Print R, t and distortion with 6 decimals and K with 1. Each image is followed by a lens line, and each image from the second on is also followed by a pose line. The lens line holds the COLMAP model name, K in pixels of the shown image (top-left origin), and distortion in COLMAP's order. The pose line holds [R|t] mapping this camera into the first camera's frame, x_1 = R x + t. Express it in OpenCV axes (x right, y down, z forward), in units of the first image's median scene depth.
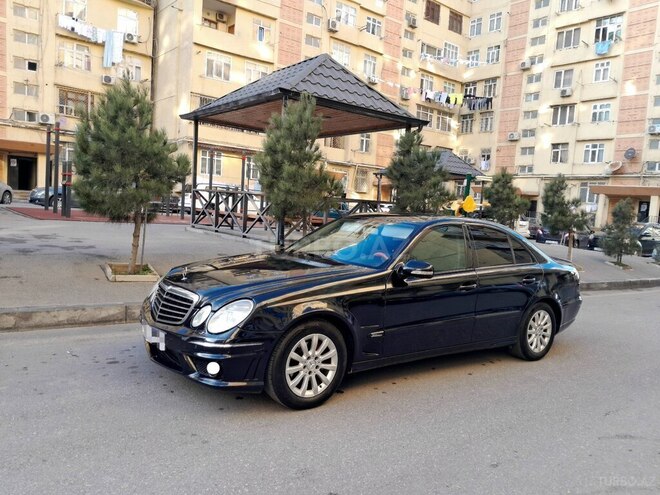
lens RADIAL K [[518.1, 0, 328.8], [0, 518.1, 242.5], [0, 0, 1]] dist [0.017030, -0.014681]
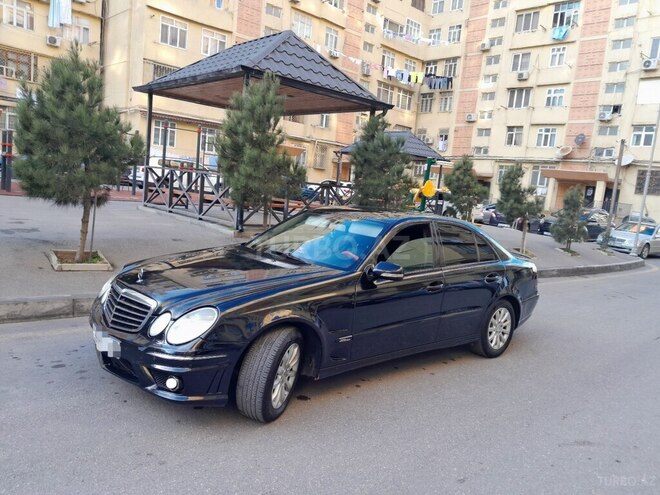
lens RADIAL K [[518.1, 0, 330.5], [0, 518.1, 243.6], [0, 0, 1]] dist [0.017030, -0.014681]
pose [[0.996030, 0.018014, 0.087175, -0.002718], [-0.022487, 0.998466, 0.050604, -0.007619], [-0.086129, -0.052363, 0.994907, 0.006645]]
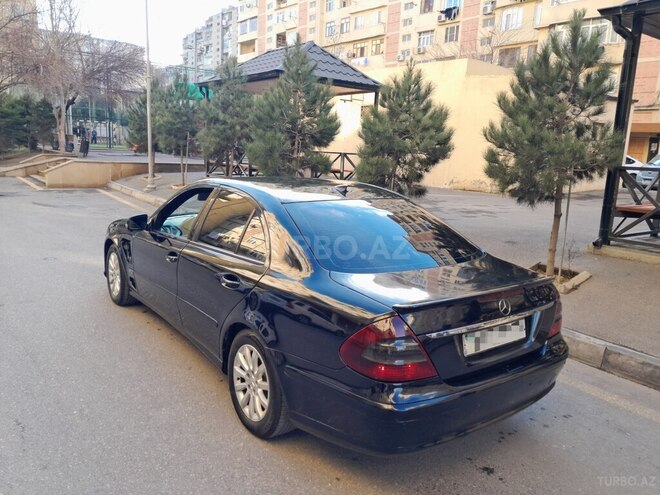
lens RADIAL K [[518.1, 0, 328.2], [0, 518.1, 244.3], [0, 0, 1]] dist [0.017030, -0.014681]
pose [[0.005952, 0.116456, -0.993178, 0.191557], [-0.110688, 0.987169, 0.115088, -0.010809], [0.993837, 0.109248, 0.018766, 0.212345]]
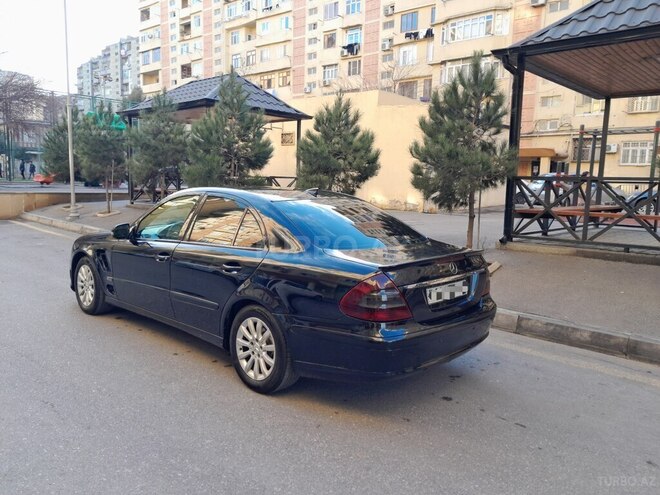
lens RADIAL K [[518.1, 0, 331.4], [0, 518.1, 245.7], [0, 0, 1]] dist [0.017030, -0.014681]
pose [[0.184411, 0.059519, -0.981045, 0.219010], [-0.075377, 0.996081, 0.046262, -0.001022], [0.979954, 0.065417, 0.188175, 0.193100]]
